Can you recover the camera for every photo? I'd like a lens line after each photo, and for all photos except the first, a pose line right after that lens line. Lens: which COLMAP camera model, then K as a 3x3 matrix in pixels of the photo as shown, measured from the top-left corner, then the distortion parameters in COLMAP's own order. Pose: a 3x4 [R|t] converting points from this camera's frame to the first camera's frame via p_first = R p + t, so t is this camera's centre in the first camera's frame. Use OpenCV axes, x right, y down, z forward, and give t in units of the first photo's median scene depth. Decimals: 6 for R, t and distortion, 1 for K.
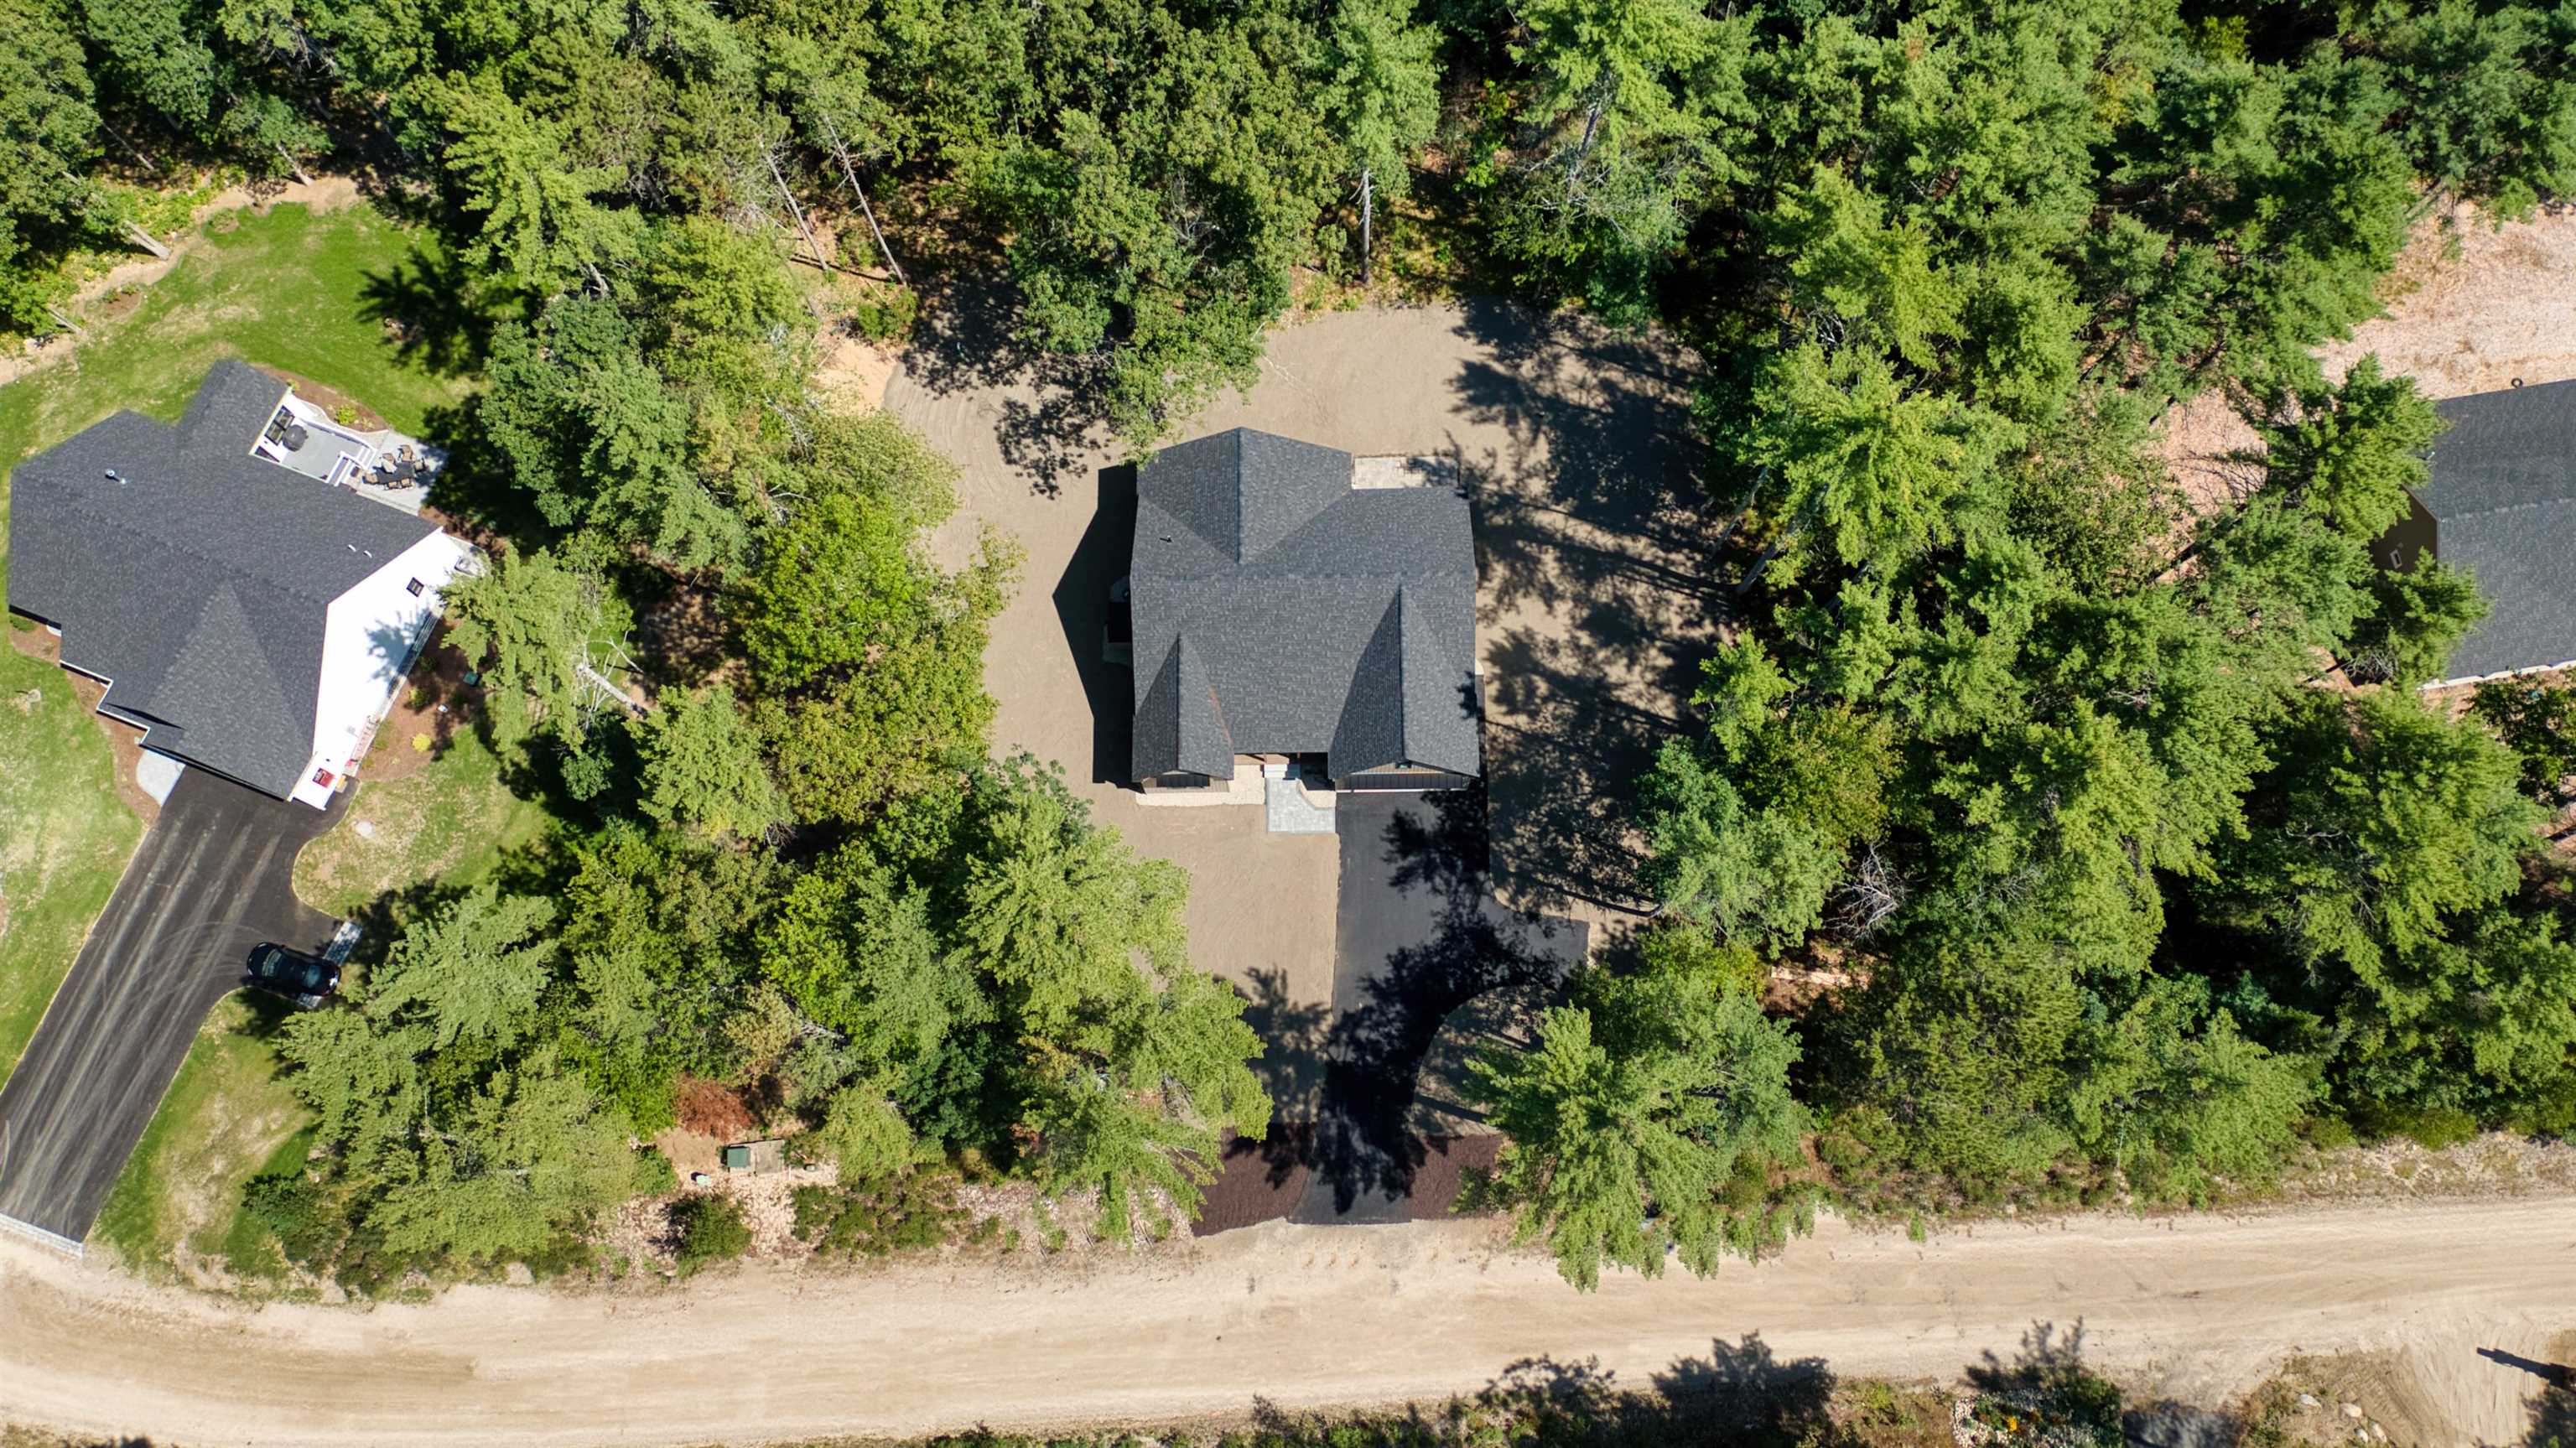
lens RADIAL K [[1952.1, 0, 1280.4], [0, 1952.1, 726.4], [0, 0, 1]] dist [0.072495, -0.035348]
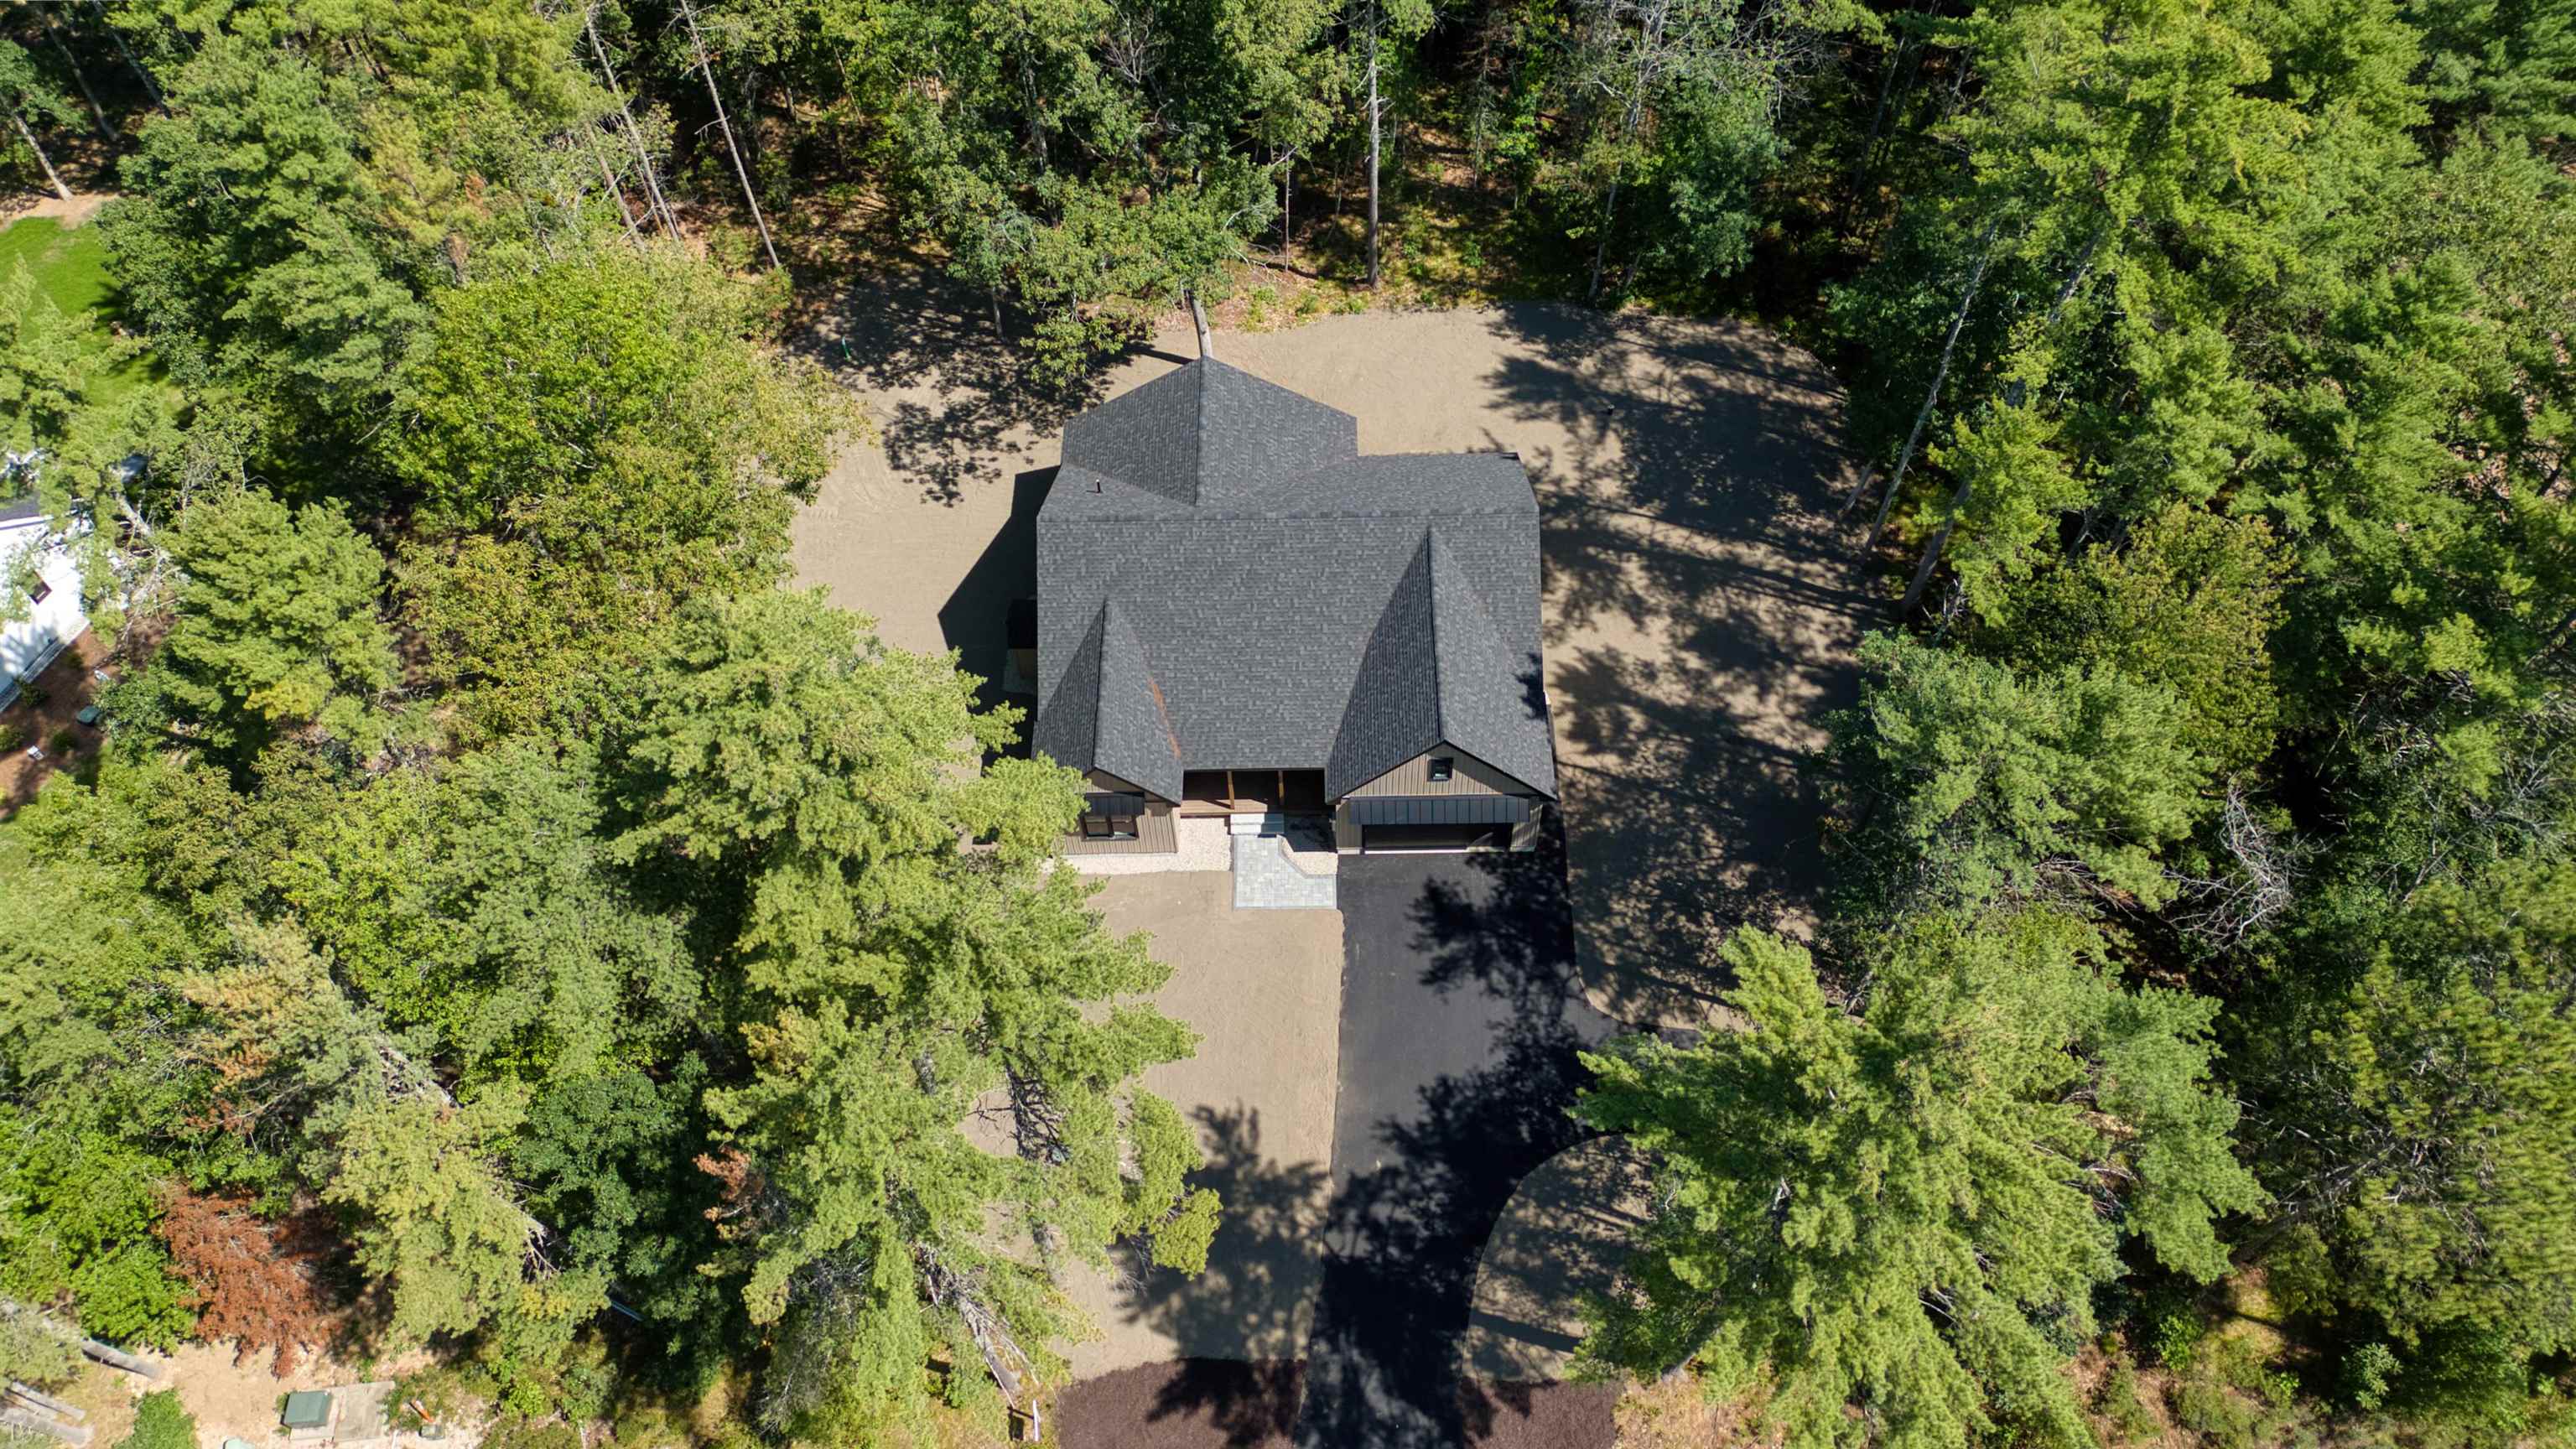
lens RADIAL K [[1820.2, 0, 1286.0], [0, 1820.2, 726.0], [0, 0, 1]] dist [0.038871, -0.006491]
pose [[0.999983, 0.003936, -0.004317, 0.013155], [-0.005152, 0.942516, -0.334122, 0.193710], [0.002754, 0.334139, 0.942520, 0.390761]]
